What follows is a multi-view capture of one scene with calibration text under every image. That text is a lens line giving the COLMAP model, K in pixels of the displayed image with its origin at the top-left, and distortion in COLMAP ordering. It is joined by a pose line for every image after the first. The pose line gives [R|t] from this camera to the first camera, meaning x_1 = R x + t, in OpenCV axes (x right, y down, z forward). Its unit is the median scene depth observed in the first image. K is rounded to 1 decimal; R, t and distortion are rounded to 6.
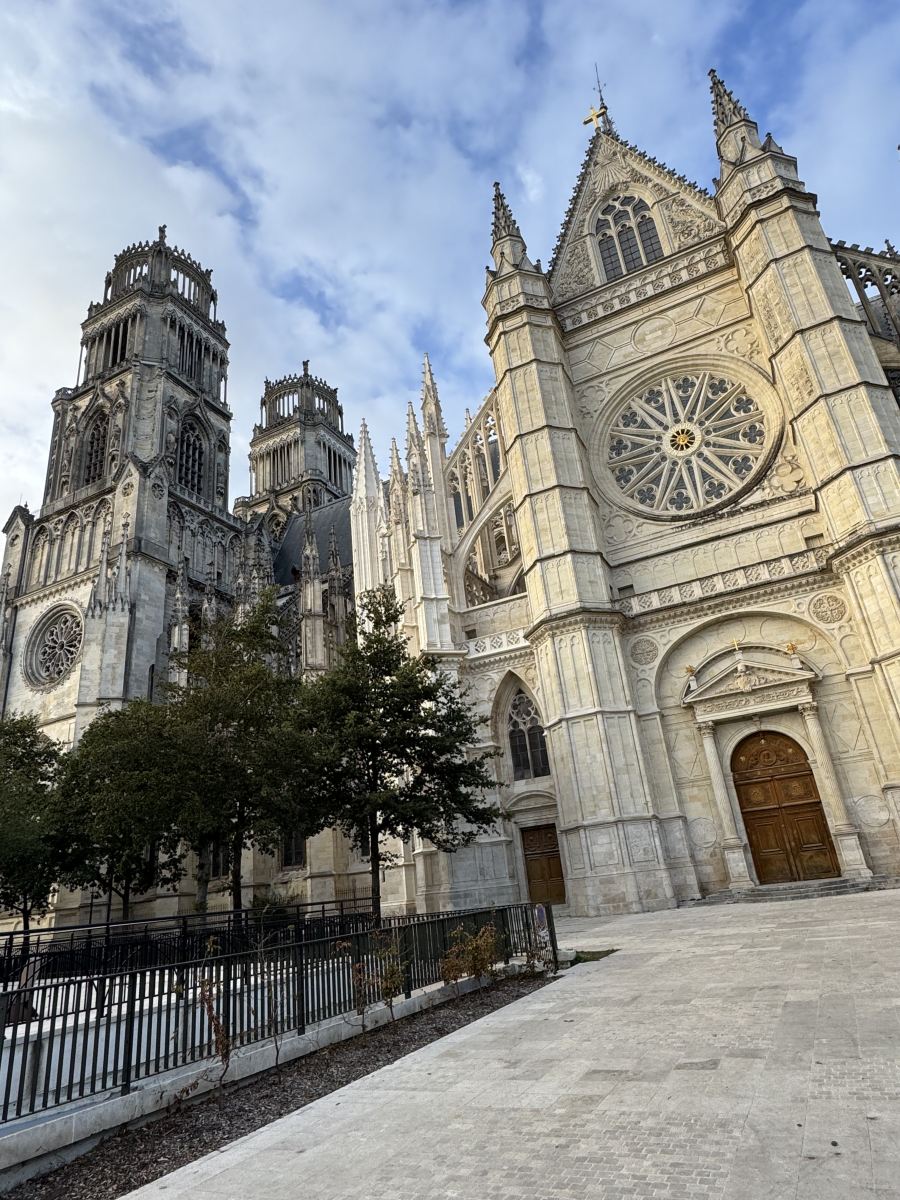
lens RADIAL K [[704.6, 0, 450.0], [0, 704.6, 600.0], [0, 0, 1]] dist [-0.001733, -0.000081]
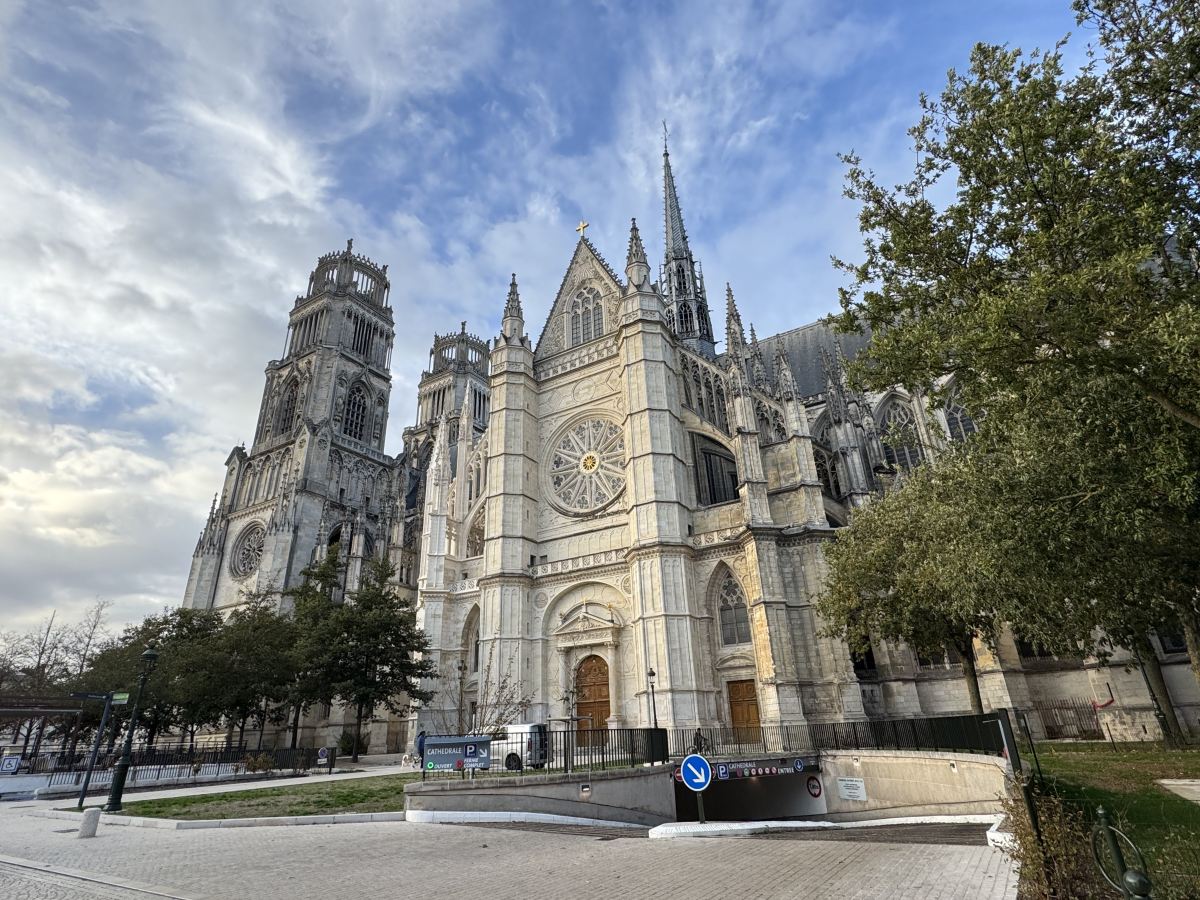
lens RADIAL K [[633.1, 0, 600.0], [0, 633.1, 450.0], [0, 0, 1]] dist [0.002187, -0.000145]
pose [[0.995023, 0.025859, -0.096237, 0.468599], [-0.028571, 0.999229, -0.026913, -0.207967], [0.095467, 0.029529, 0.994995, -0.409389]]
